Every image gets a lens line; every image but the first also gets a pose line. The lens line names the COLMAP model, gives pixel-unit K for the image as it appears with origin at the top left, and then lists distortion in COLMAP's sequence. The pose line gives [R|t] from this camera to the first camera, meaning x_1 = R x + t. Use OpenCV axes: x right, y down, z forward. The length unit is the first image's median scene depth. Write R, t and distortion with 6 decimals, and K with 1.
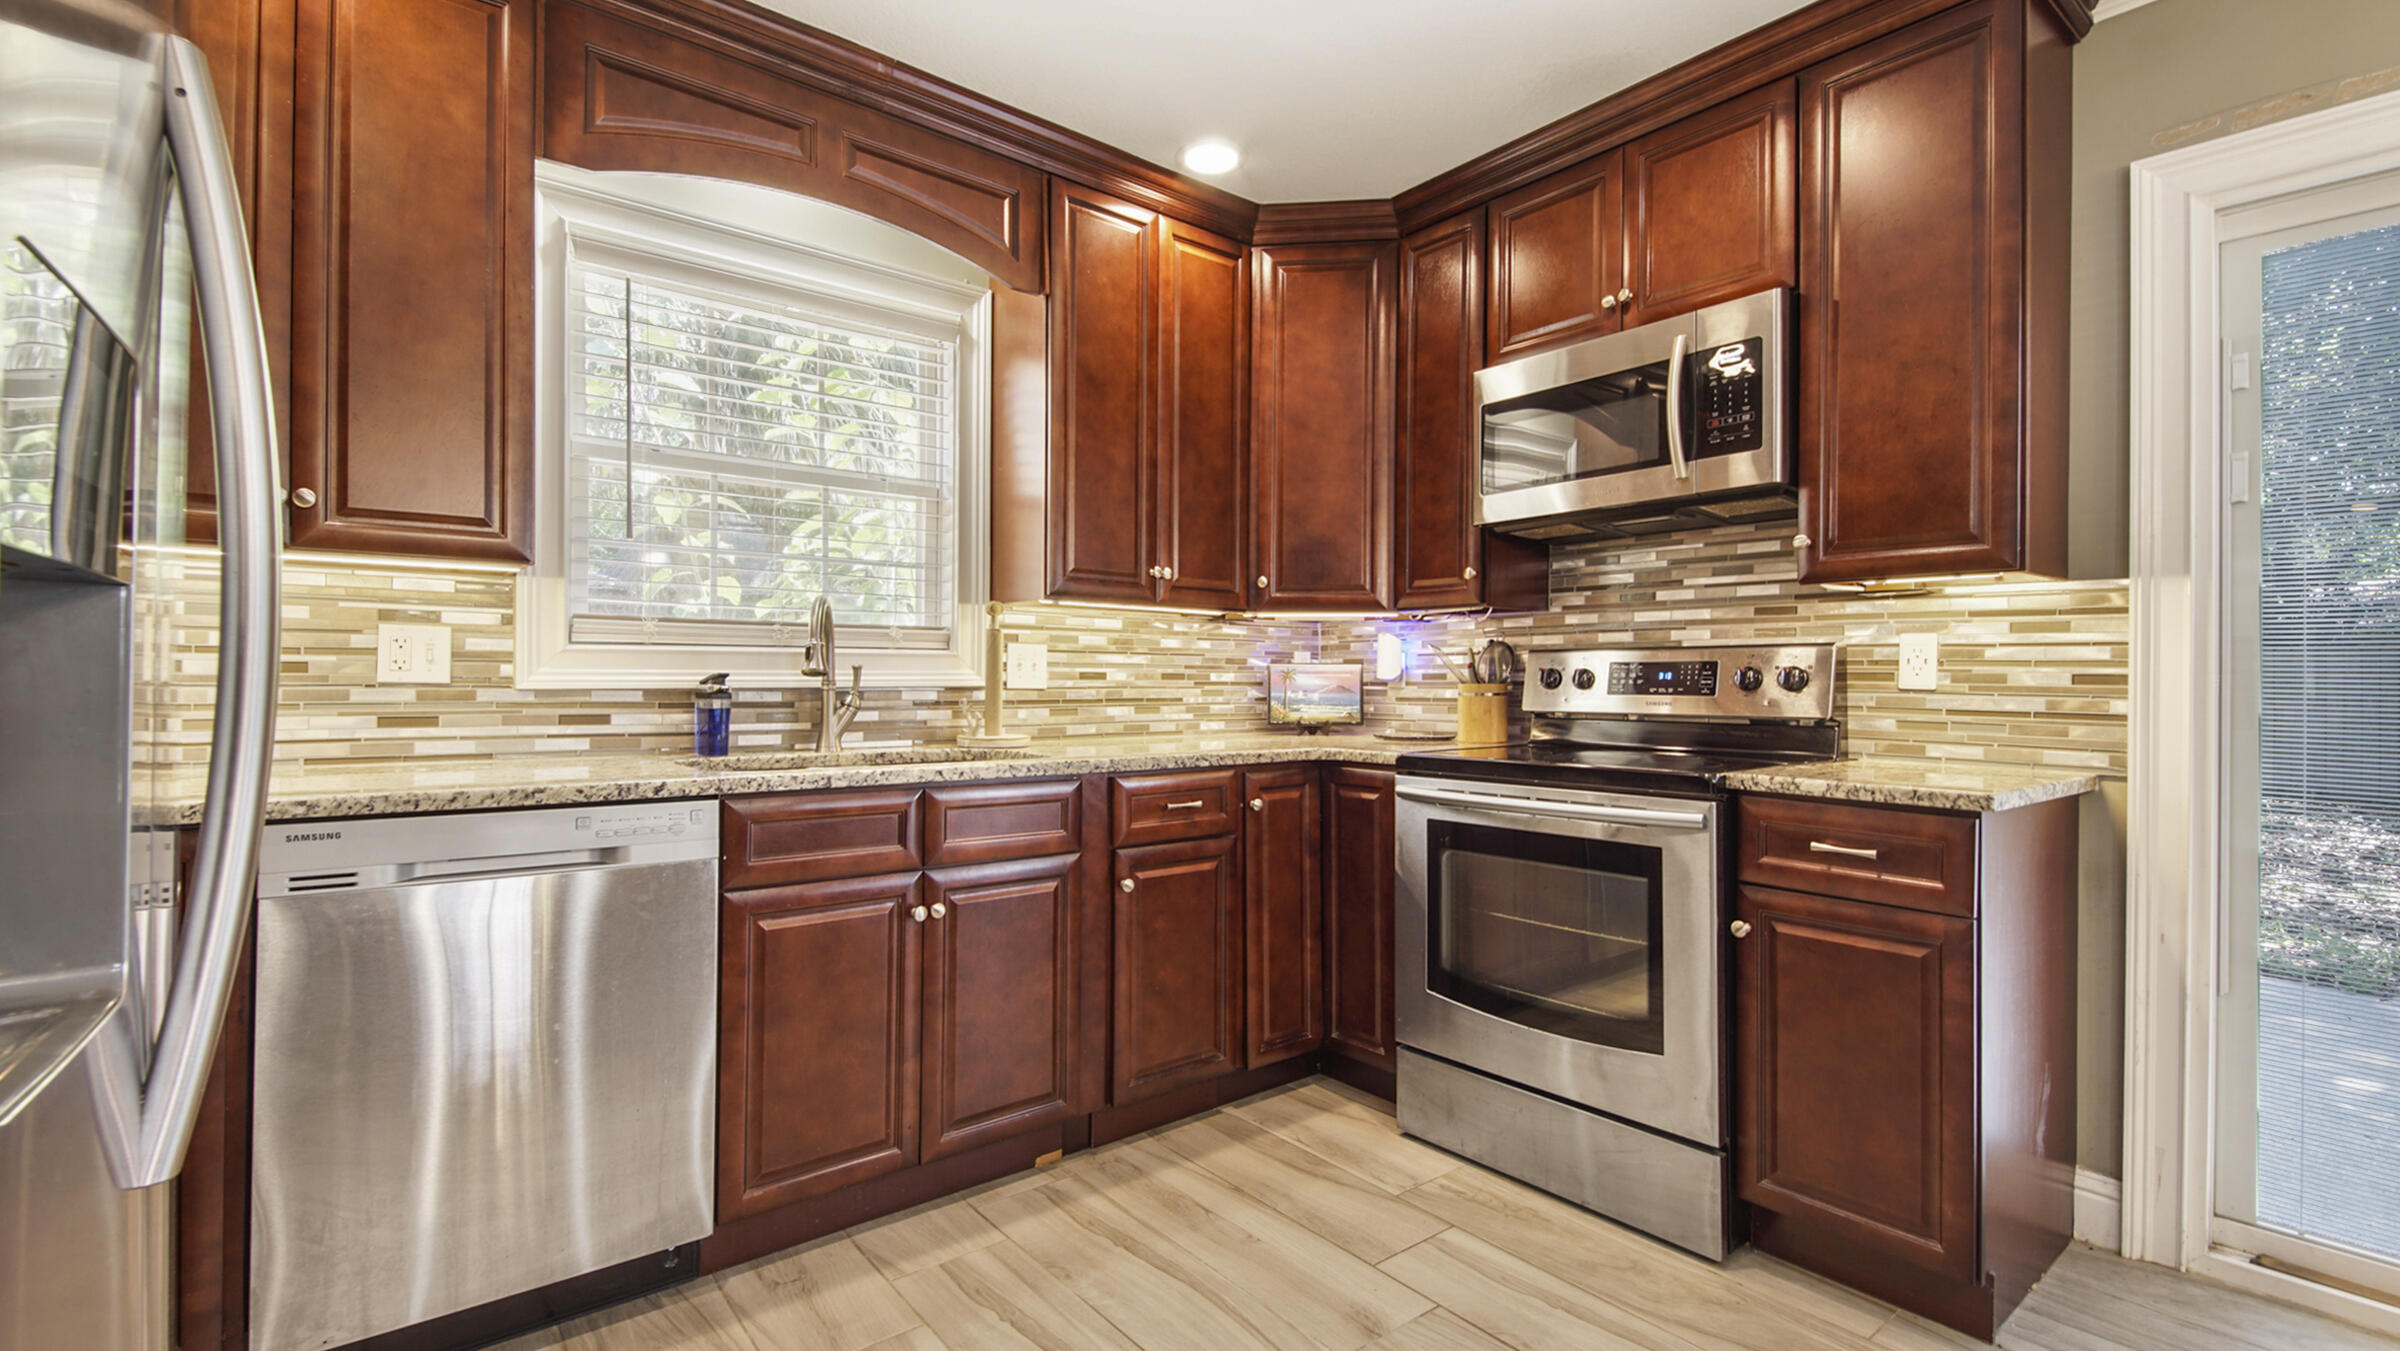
lens RADIAL K [[1055.5, 0, 1201.1], [0, 1055.5, 682.6], [0, 0, 1]] dist [0.026851, -0.017978]
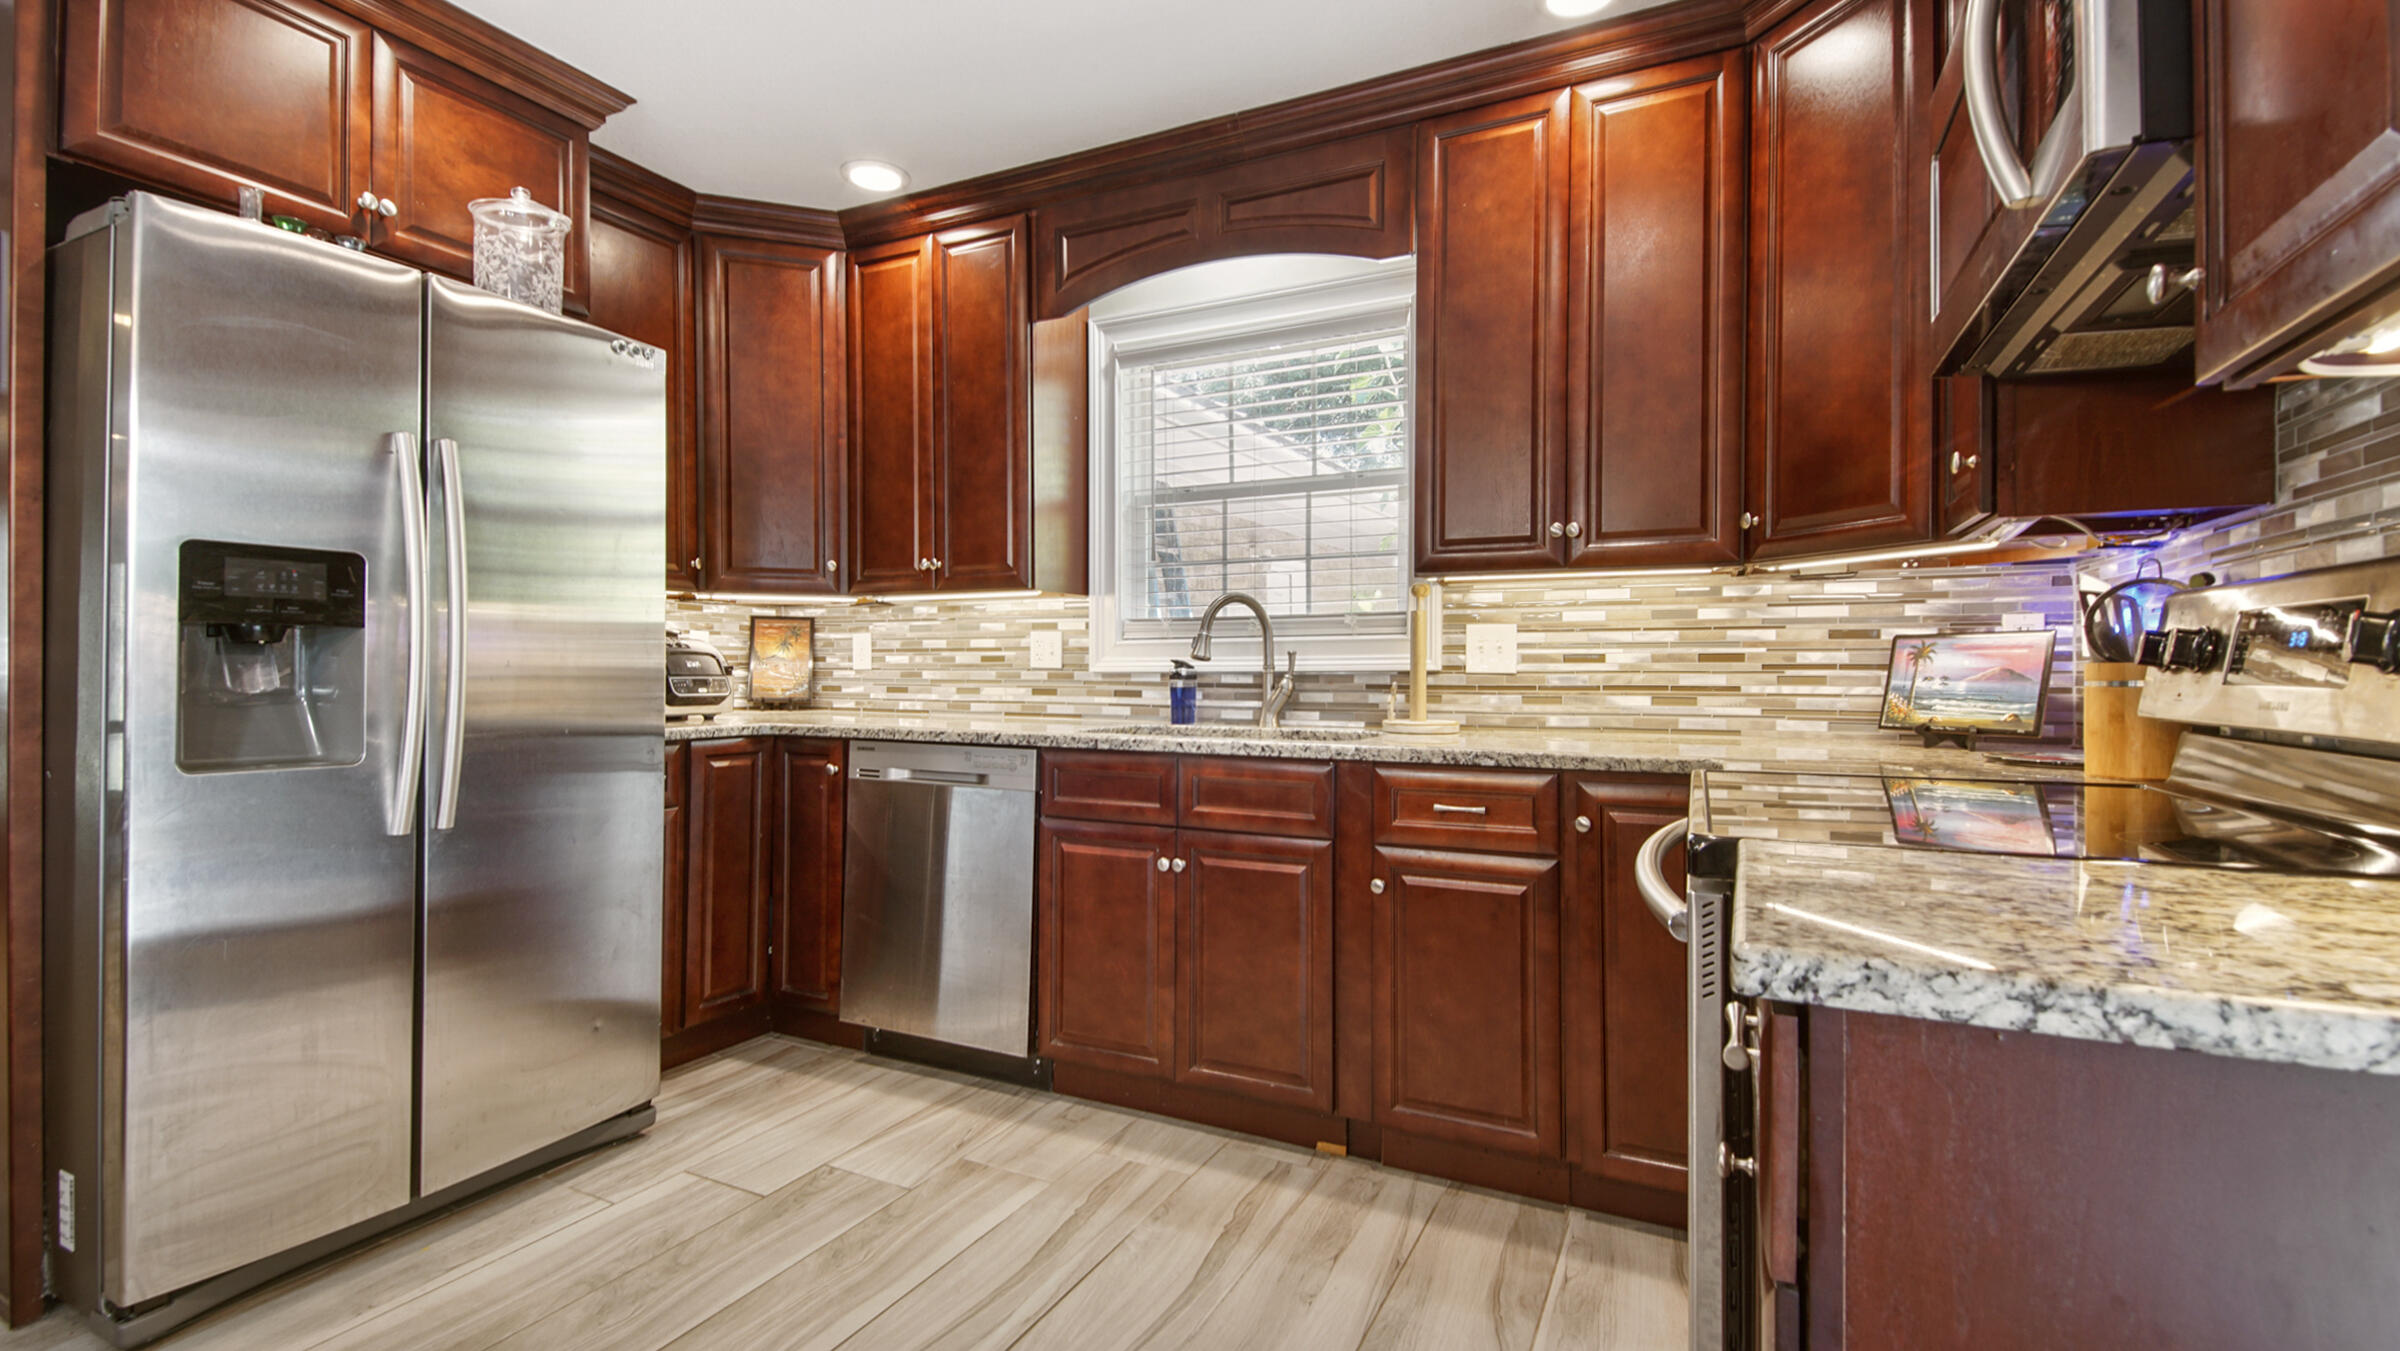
lens RADIAL K [[1061.5, 0, 1200.0], [0, 1061.5, 675.5], [0, 0, 1]] dist [0.024470, -0.000200]
pose [[0.414436, 0.001800, -0.910077, 0.700740], [0.000059, 0.999998, 0.002004, 0.007455], [0.910078, -0.000884, 0.414435, 0.476097]]
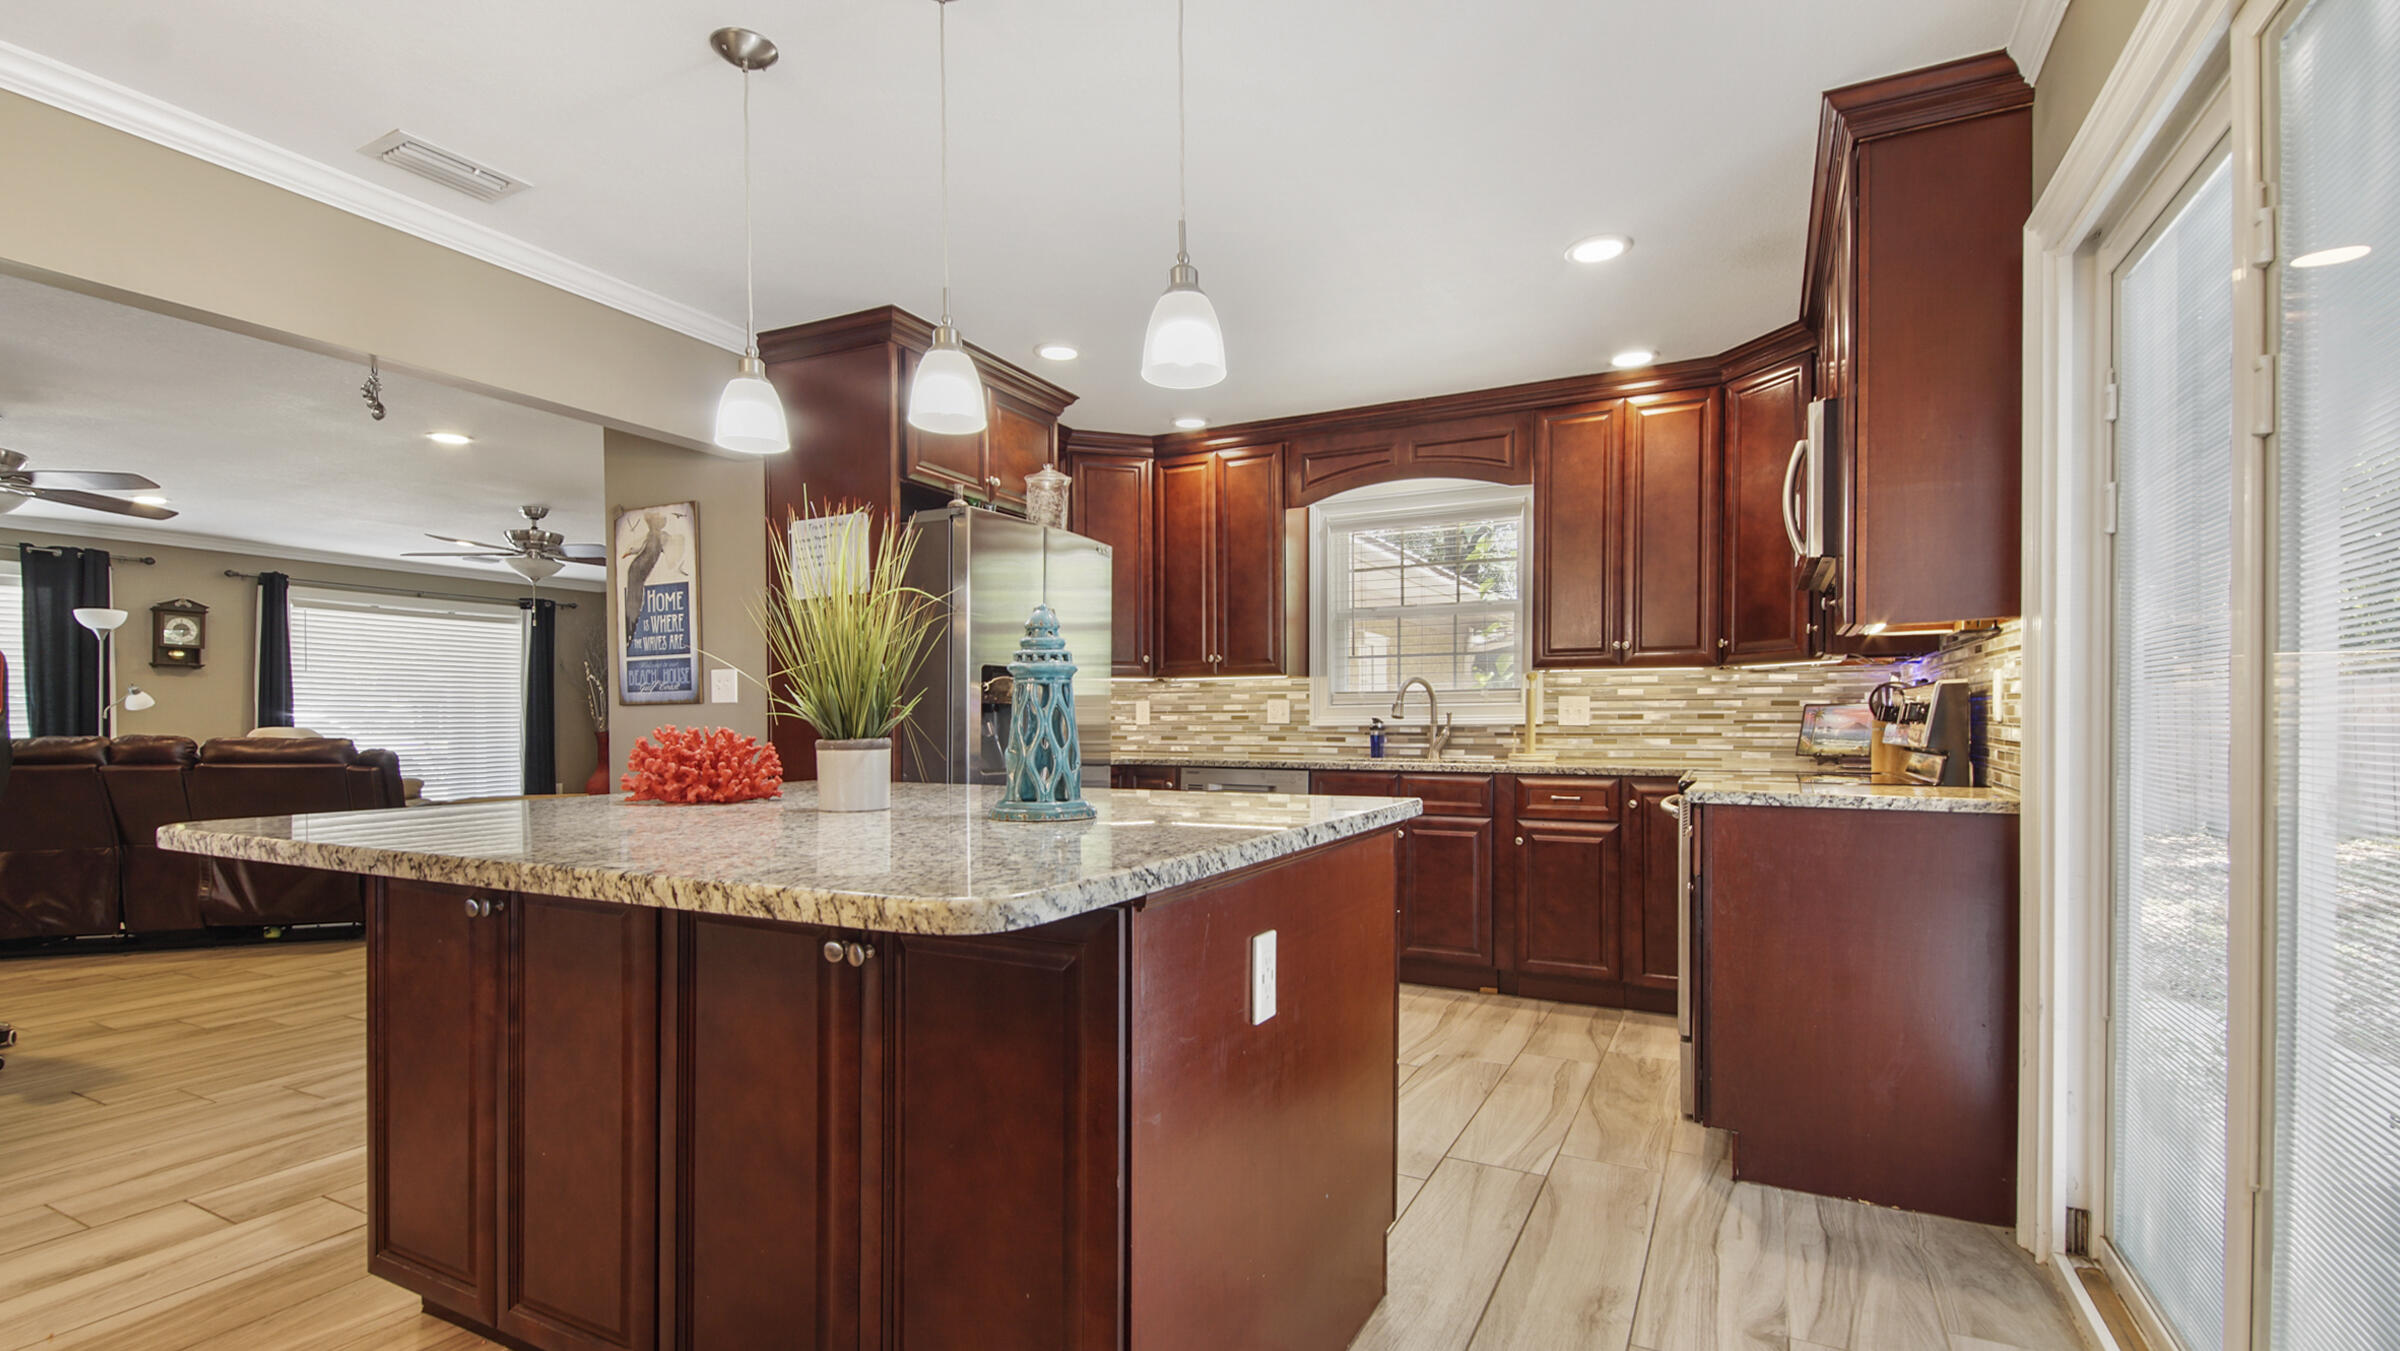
lens RADIAL K [[1092.2, 0, 1188.3], [0, 1092.2, 743.6], [0, 0, 1]] dist [0.025772, -0.000025]
pose [[0.396977, 0.011001, -0.917762, 1.319875], [0.002011, 0.999915, 0.012855, 0.012517], [0.917826, -0.006949, 0.396922, -0.180121]]
